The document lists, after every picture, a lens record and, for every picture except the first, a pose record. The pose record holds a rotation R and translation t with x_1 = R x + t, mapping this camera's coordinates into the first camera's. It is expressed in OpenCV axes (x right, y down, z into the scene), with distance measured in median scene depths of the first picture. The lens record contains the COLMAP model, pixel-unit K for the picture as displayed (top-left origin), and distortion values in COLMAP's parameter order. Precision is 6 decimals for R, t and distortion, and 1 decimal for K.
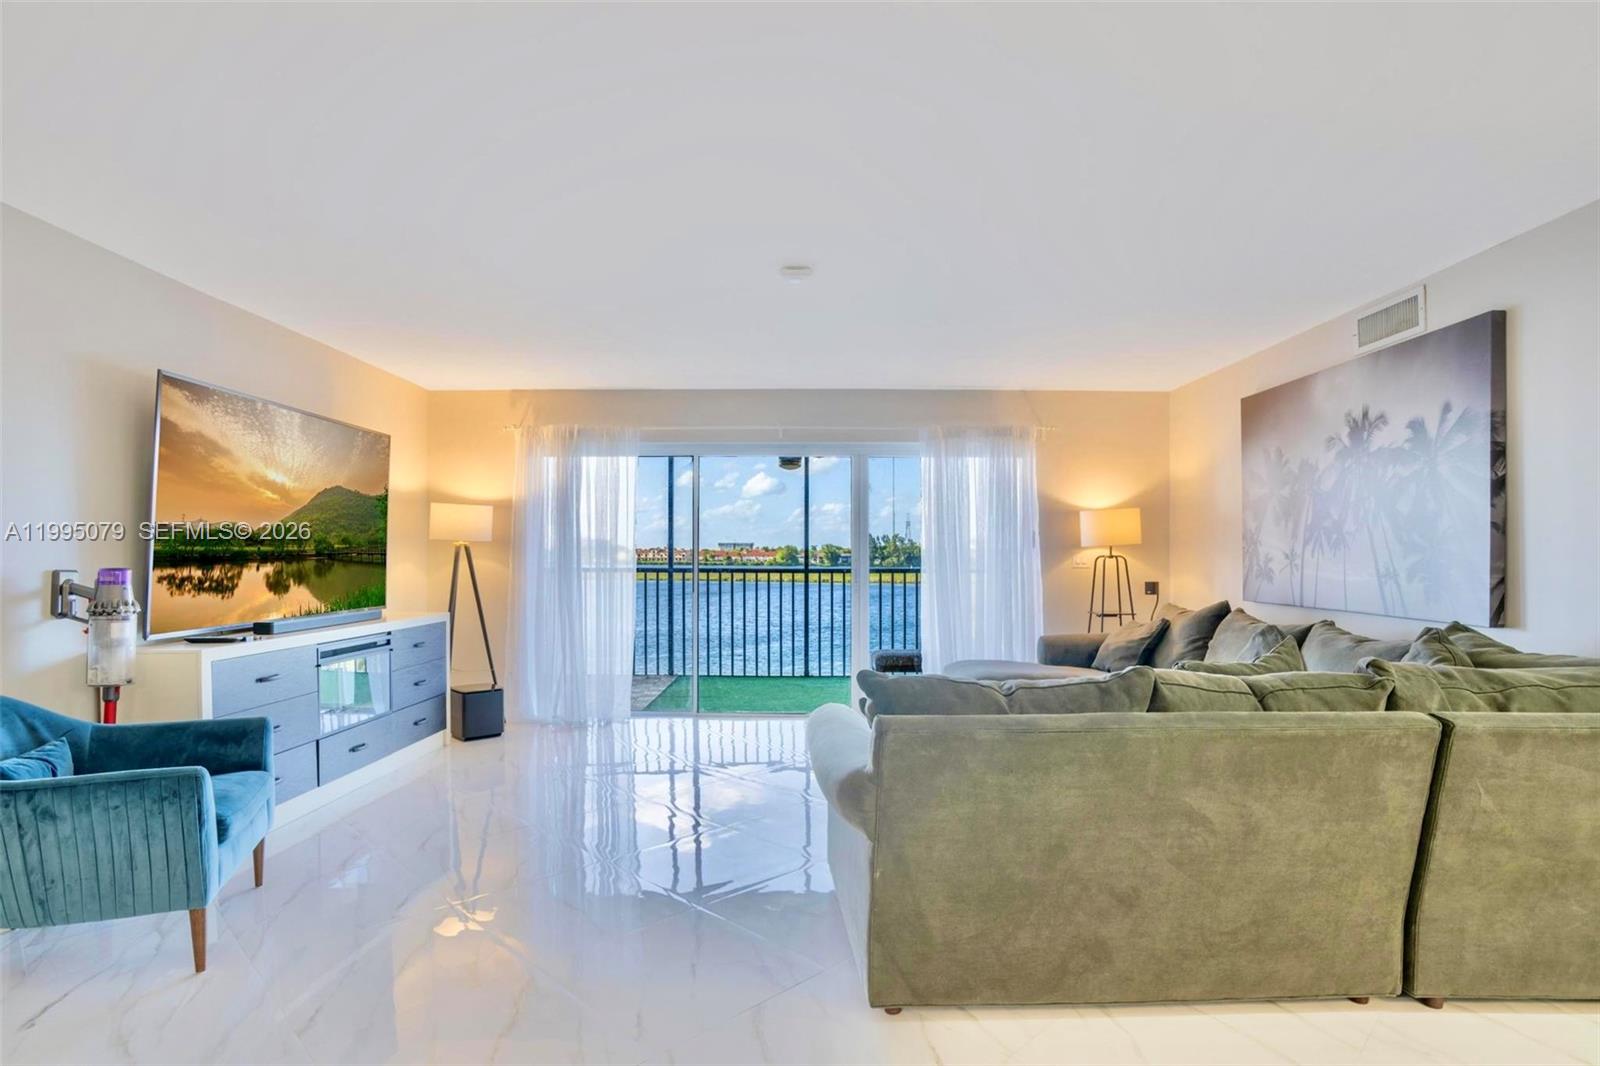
lens RADIAL K [[837.3, 0, 800.0], [0, 837.3, 533.0], [0, 0, 1]] dist [-0.027509, 0.000962]
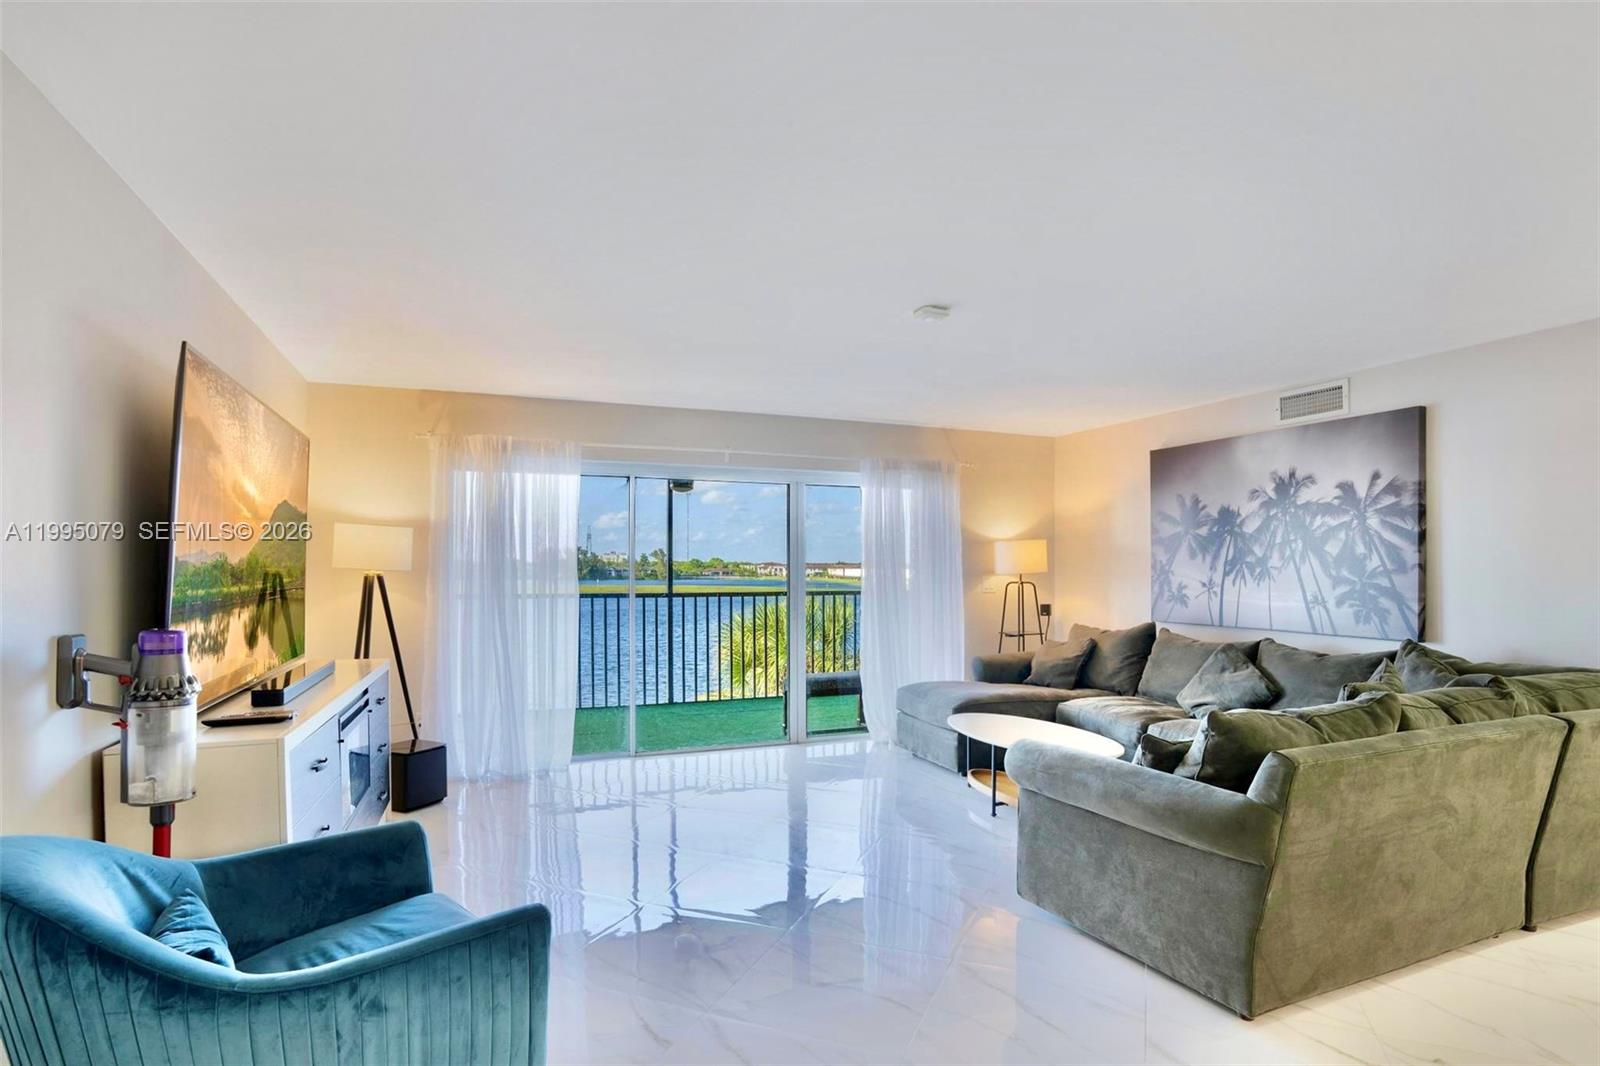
lens RADIAL K [[827.1, 0, 809.3], [0, 827.1, 551.2], [0, 0, 1]] dist [-0.022044, 0.002487]
pose [[0.921970, 0.006969, 0.387200, -0.463972], [-0.009516, 0.999944, 0.004661, -0.024072], [-0.387145, -0.007982, 0.921984, 0.124507]]
